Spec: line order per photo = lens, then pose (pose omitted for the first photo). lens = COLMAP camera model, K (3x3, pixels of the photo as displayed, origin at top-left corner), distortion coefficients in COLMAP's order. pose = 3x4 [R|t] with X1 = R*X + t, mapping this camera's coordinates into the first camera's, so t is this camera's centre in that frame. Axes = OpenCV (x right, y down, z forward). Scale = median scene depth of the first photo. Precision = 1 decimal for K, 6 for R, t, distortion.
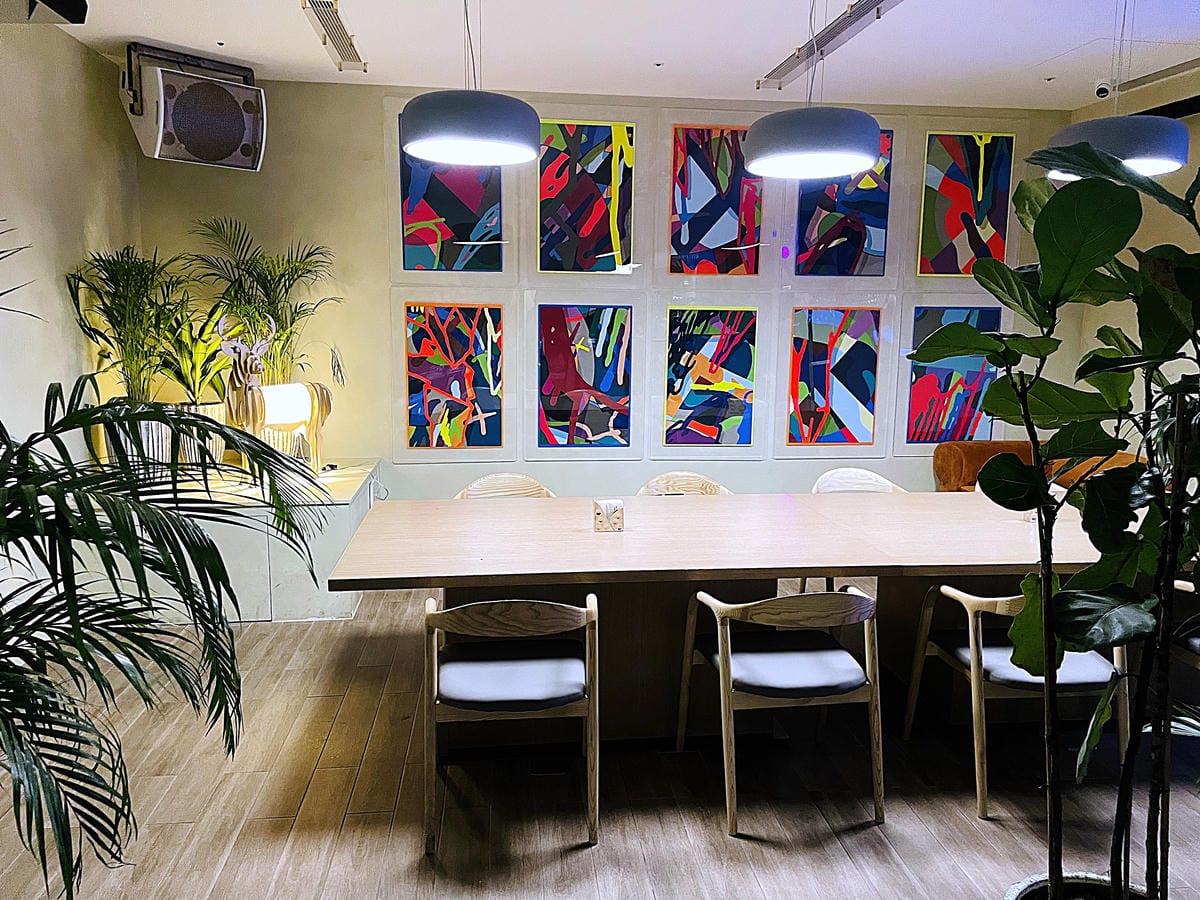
lens RADIAL K [[909.7, 0, 600.3], [0, 909.7, 442.8], [0, 0, 1]] dist [0.045325, -0.027870]
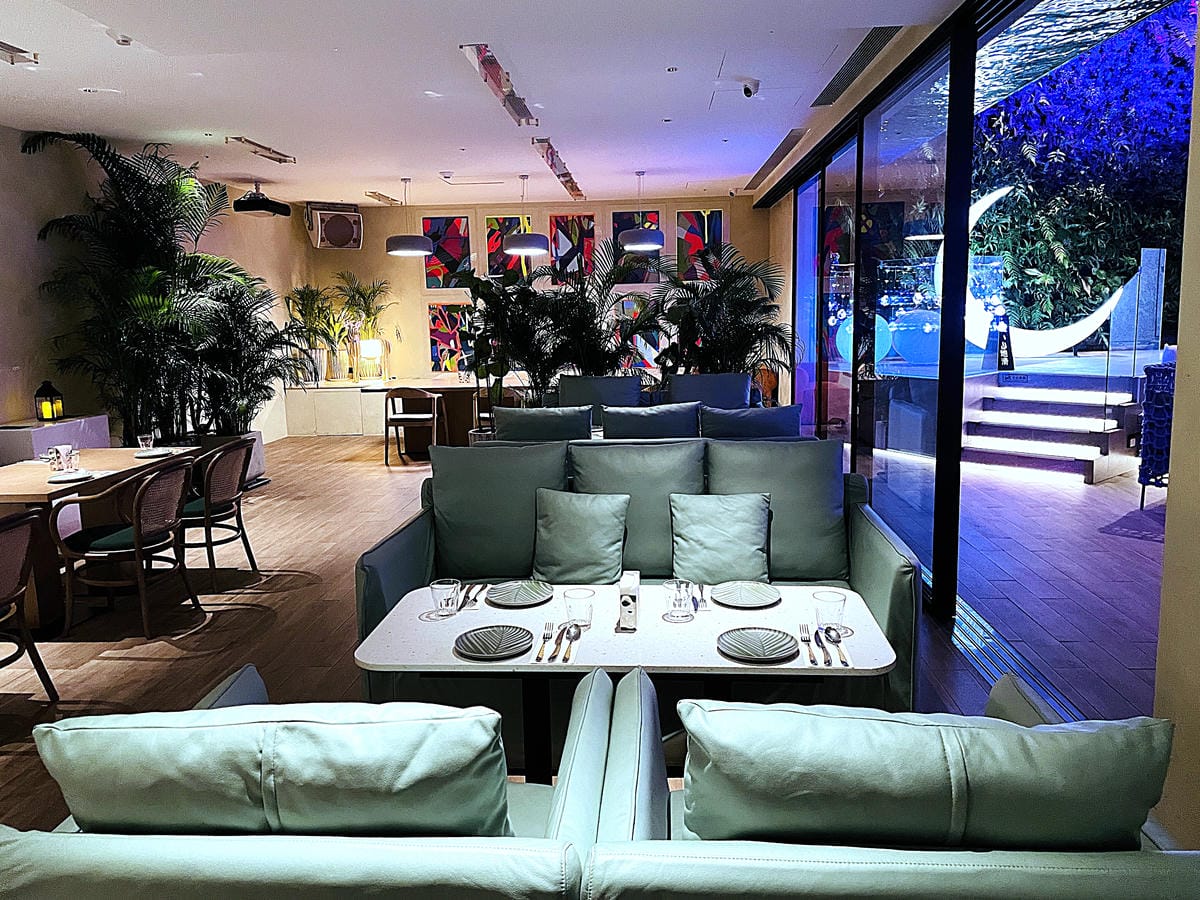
lens RADIAL K [[909.7, 0, 606.4], [0, 909.7, 447.8], [0, 0, 1]] dist [0.045325, -0.027870]
pose [[0.982124, -0.000676, -0.188233, 0.604707], [0.002962, 0.999925, 0.011864, 0.162720], [0.188211, -0.012210, 0.982053, -1.040391]]
